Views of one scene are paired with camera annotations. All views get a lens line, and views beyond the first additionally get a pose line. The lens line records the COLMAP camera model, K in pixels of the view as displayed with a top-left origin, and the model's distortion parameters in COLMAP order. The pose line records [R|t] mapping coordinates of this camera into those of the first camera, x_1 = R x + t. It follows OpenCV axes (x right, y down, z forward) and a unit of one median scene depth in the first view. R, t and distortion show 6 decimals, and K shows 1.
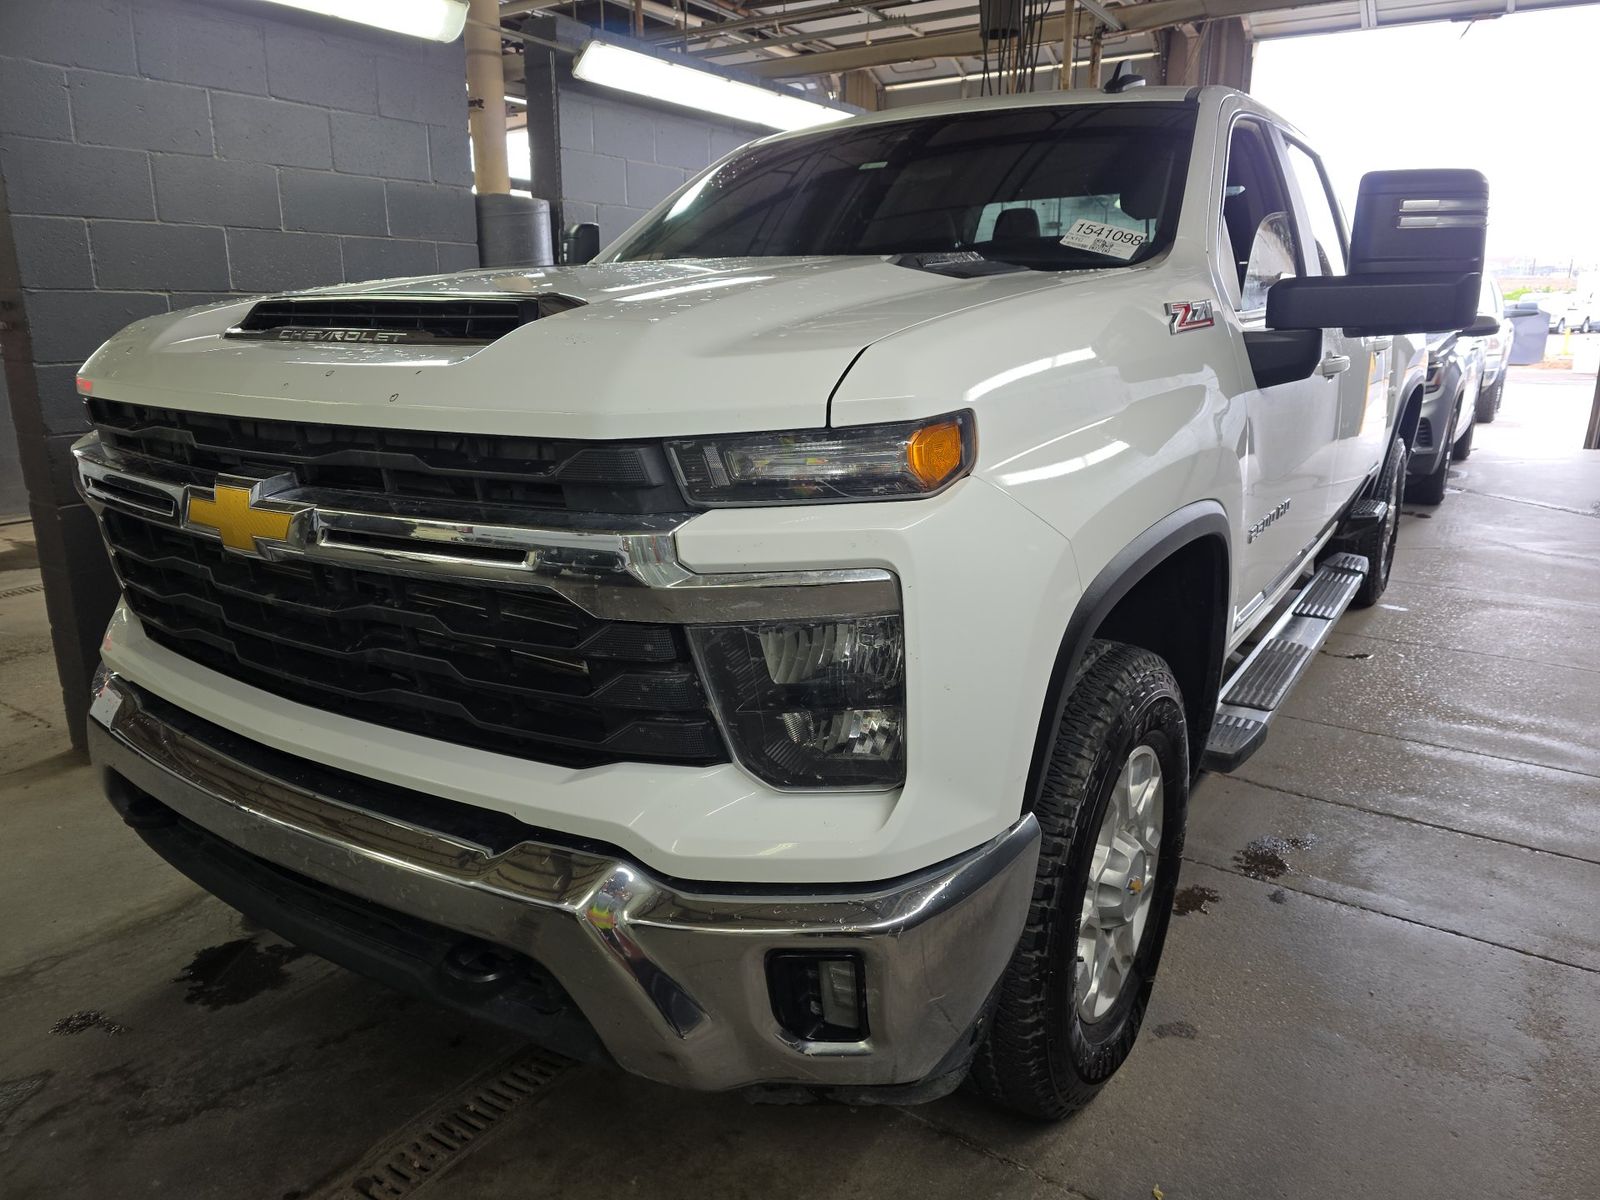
lens RADIAL K [[1079.4, 0, 800.0], [0, 1079.4, 600.0], [0, 0, 1]] dist [-0.003433, -0.002914]
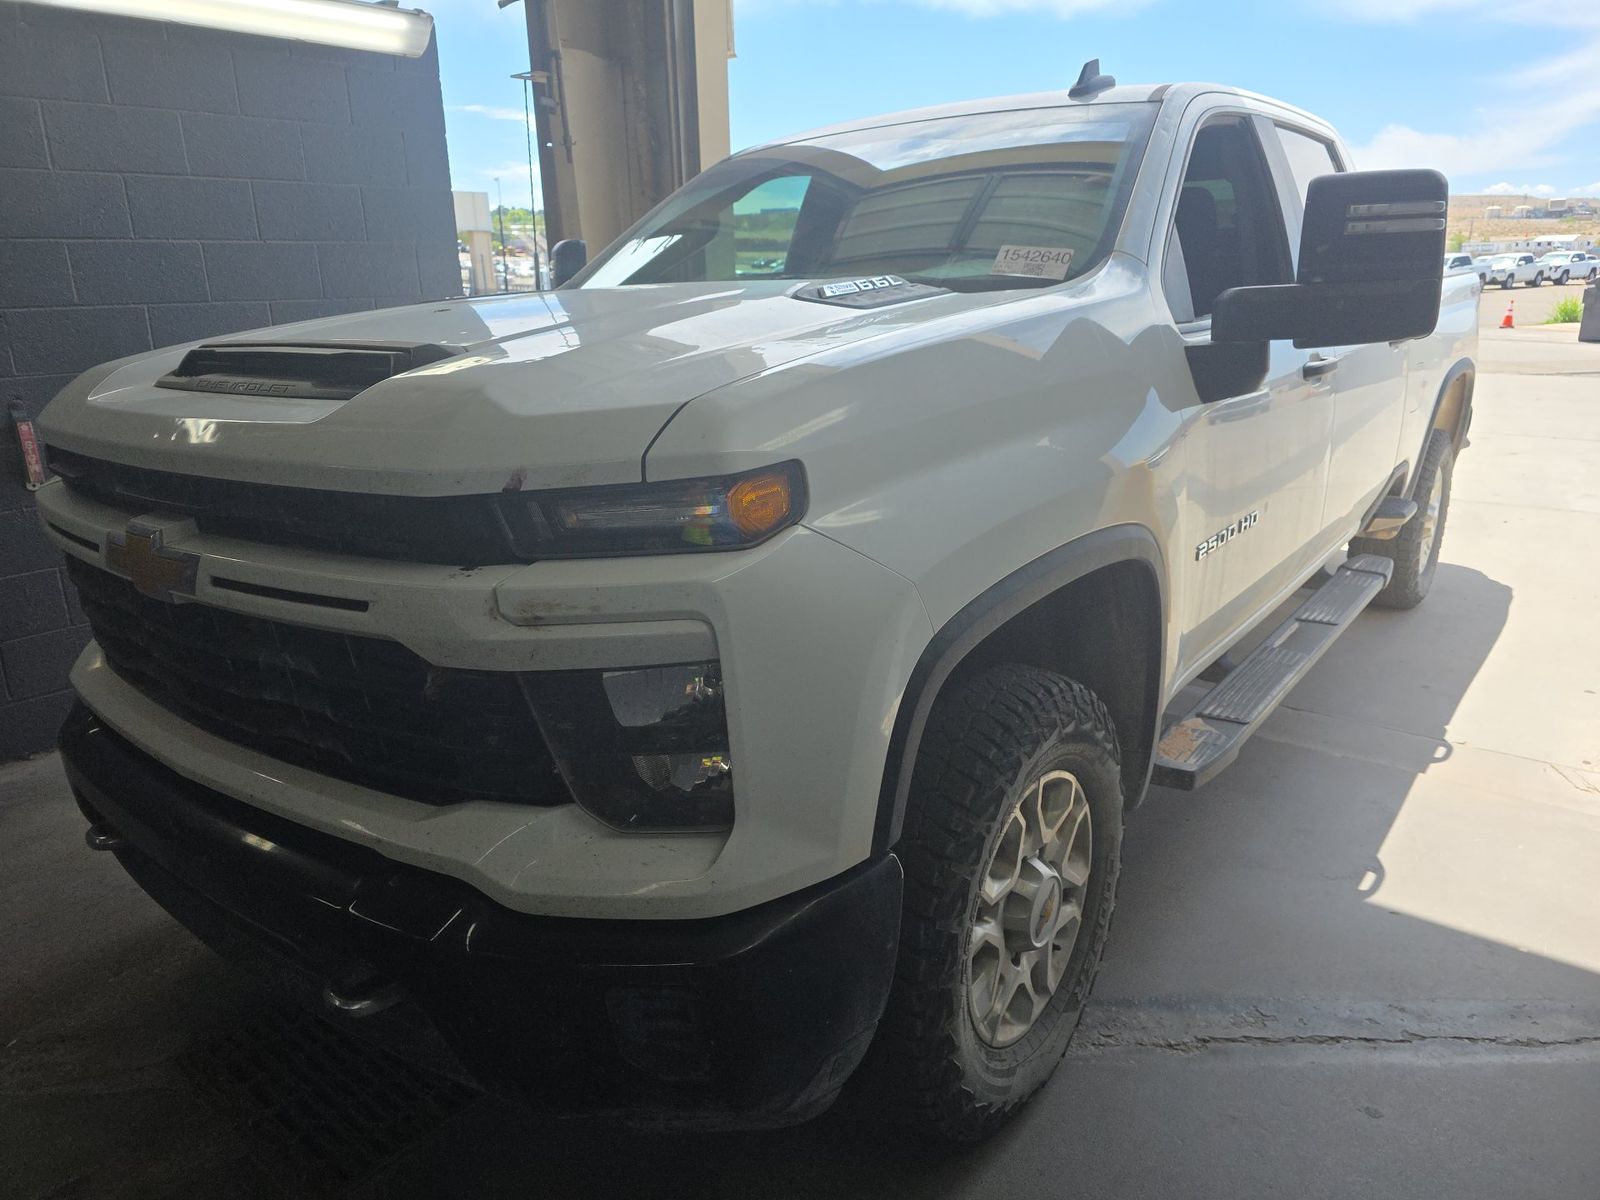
lens RADIAL K [[1079.5, 0, 800.0], [0, 1079.5, 600.0], [0, 0, 1]] dist [0.004308, -0.000245]
pose [[0.997278, -0.007315, -0.073374, 0.221637], [0.008081, 0.999916, 0.010150, -0.051555], [0.073293, -0.010715, 0.997253, -0.012652]]
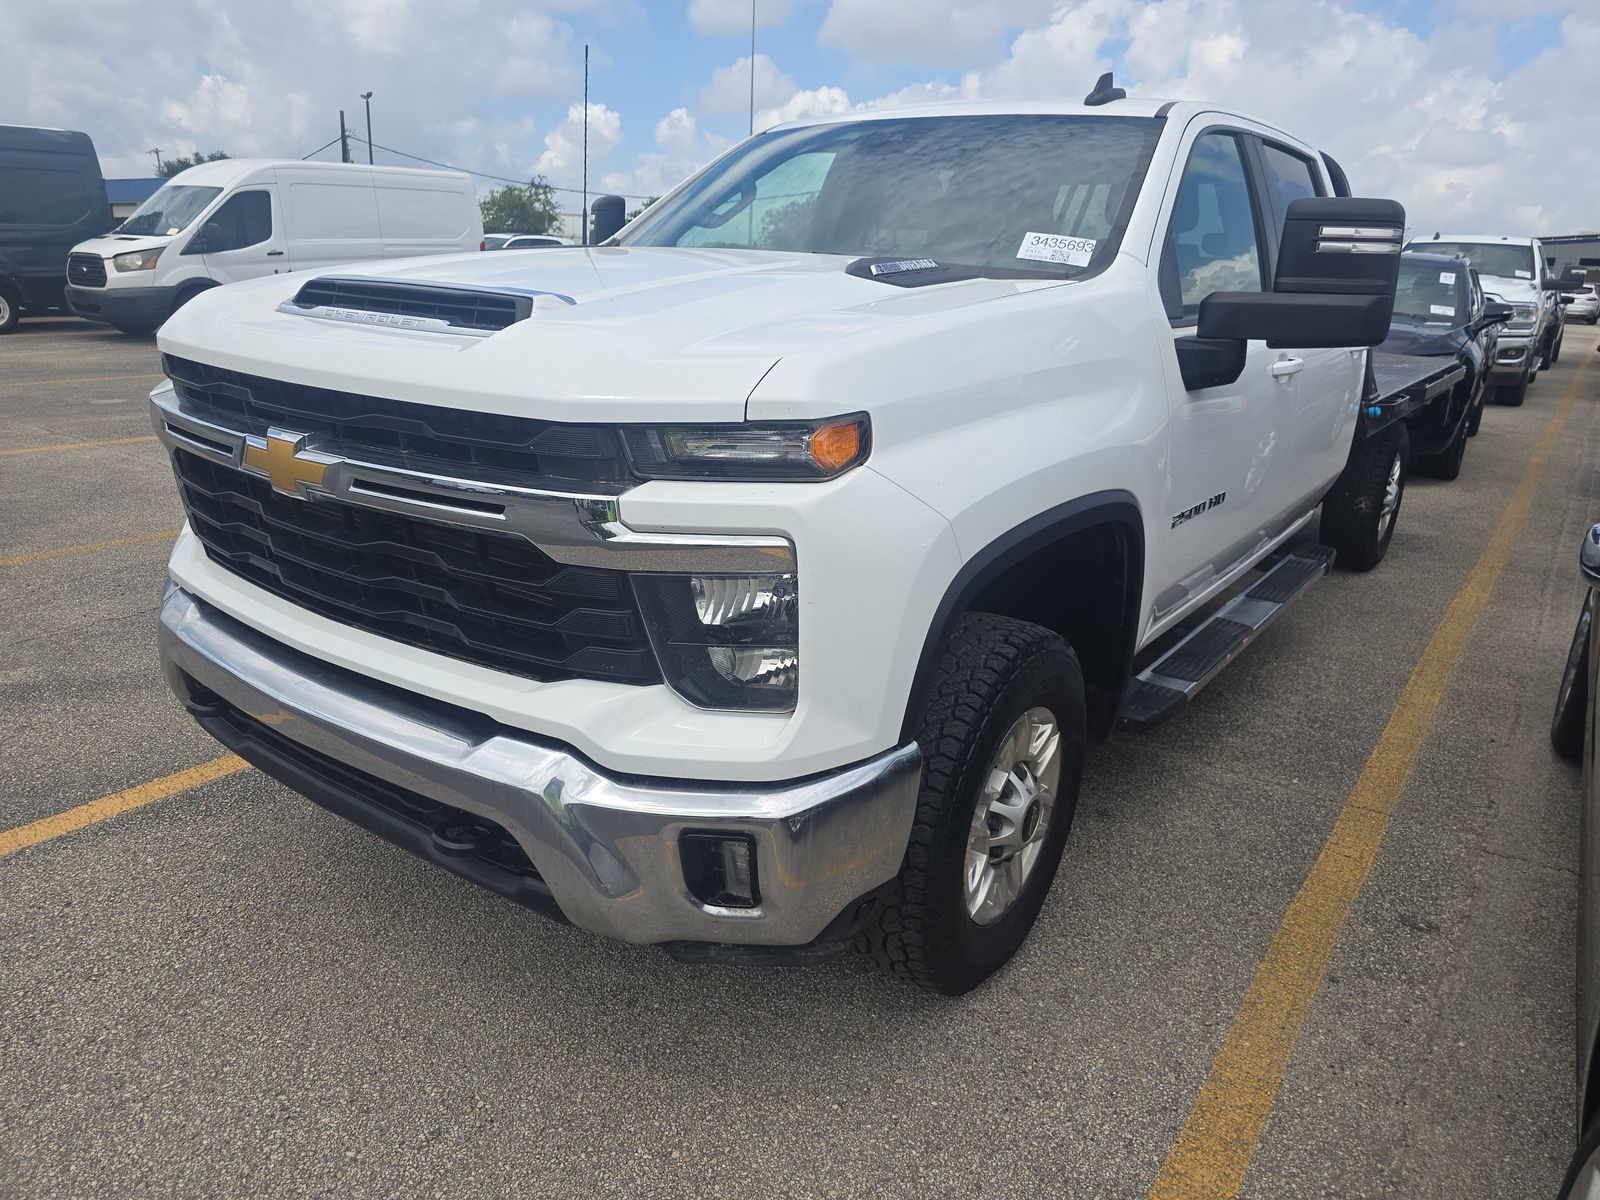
lens RADIAL K [[1069.3, 0, 800.0], [0, 1069.3, 600.0], [0, 0, 1]] dist [-0.003198, -0.000102]
pose [[0.997776, 0.057584, -0.033573, 0.127732], [-0.056072, 0.997441, 0.044364, -0.010491], [0.036042, -0.042383, 0.998451, -0.222664]]
